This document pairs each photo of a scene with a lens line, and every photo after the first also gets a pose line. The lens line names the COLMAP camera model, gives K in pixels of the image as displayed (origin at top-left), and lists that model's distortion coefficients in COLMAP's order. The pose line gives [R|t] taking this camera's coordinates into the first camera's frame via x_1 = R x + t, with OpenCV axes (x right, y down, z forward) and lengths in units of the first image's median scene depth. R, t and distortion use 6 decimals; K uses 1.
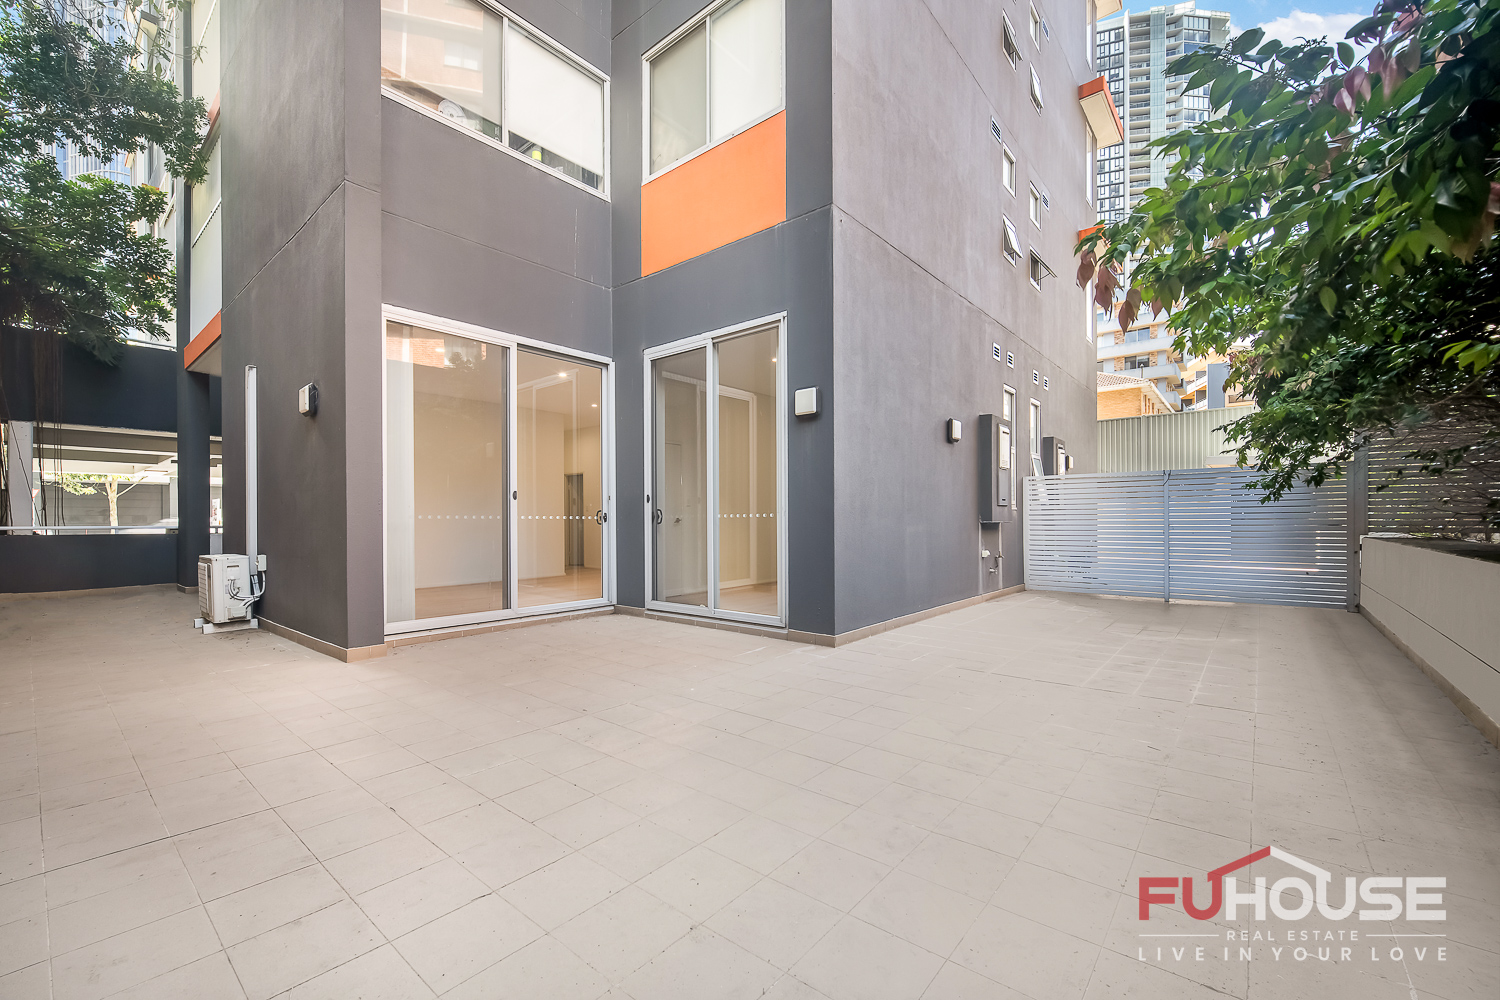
lens RADIAL K [[615.2, 0, 748.6], [0, 615.2, 517.4], [0, 0, 1]] dist [-0.001608, -0.000352]
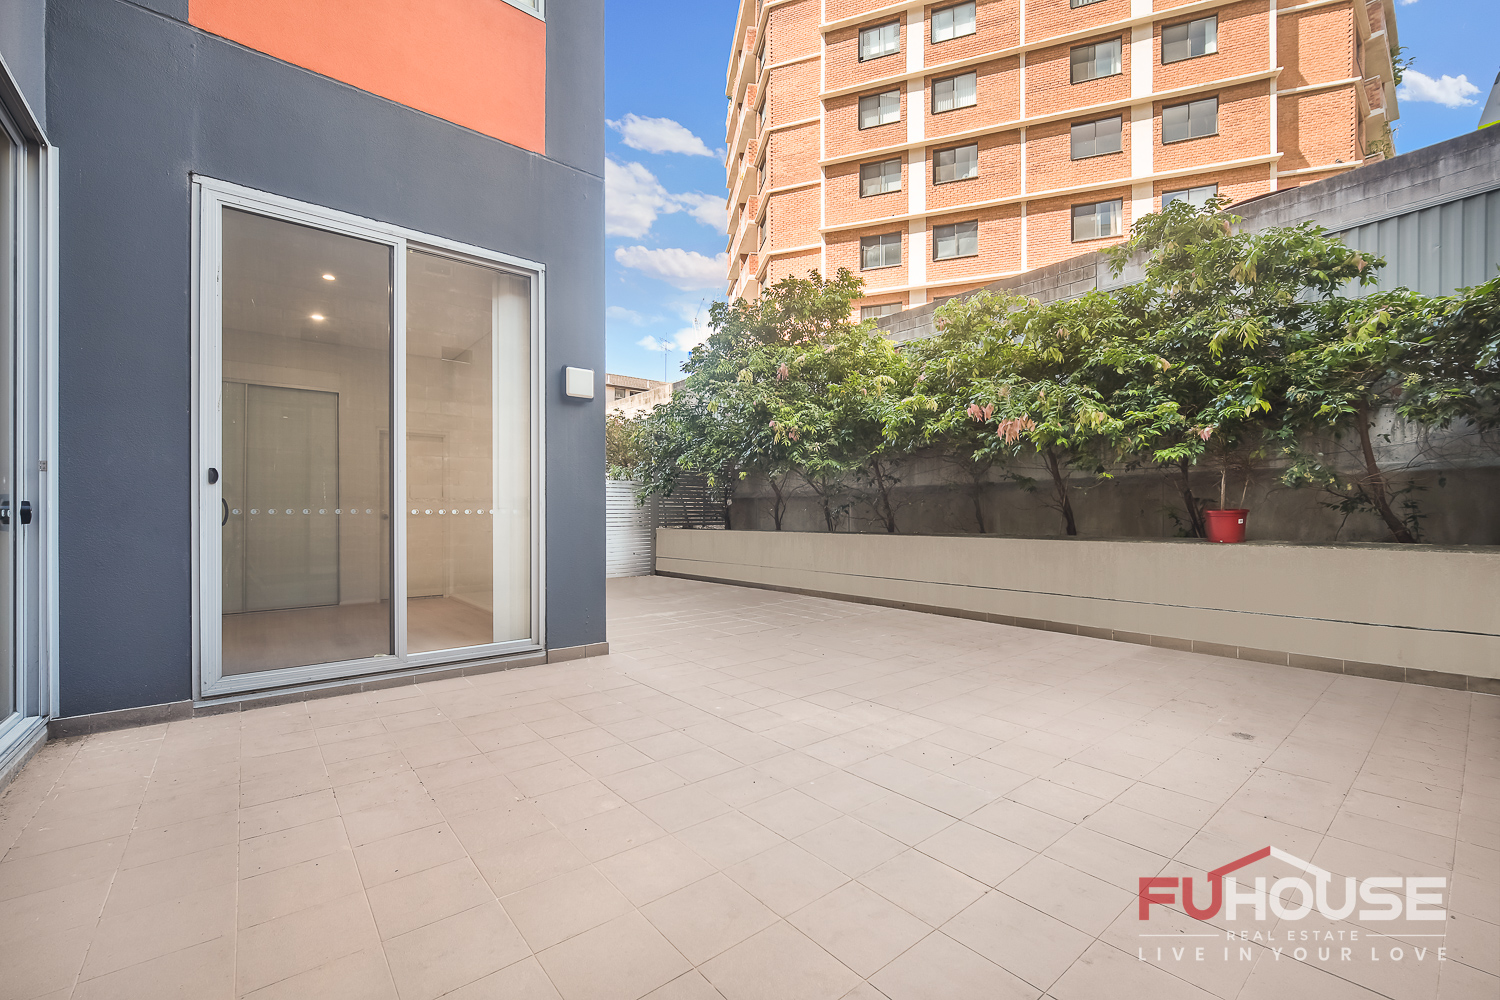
lens RADIAL K [[615.2, 0, 748.6], [0, 615.2, 517.4], [0, 0, 1]] dist [-0.001608, -0.000352]
pose [[0.186273, 0.003323, 0.982492, -0.642382], [0.001013, 0.999993, -0.003574, 0.005944], [-0.982497, 0.001661, 0.186269, 0.532358]]
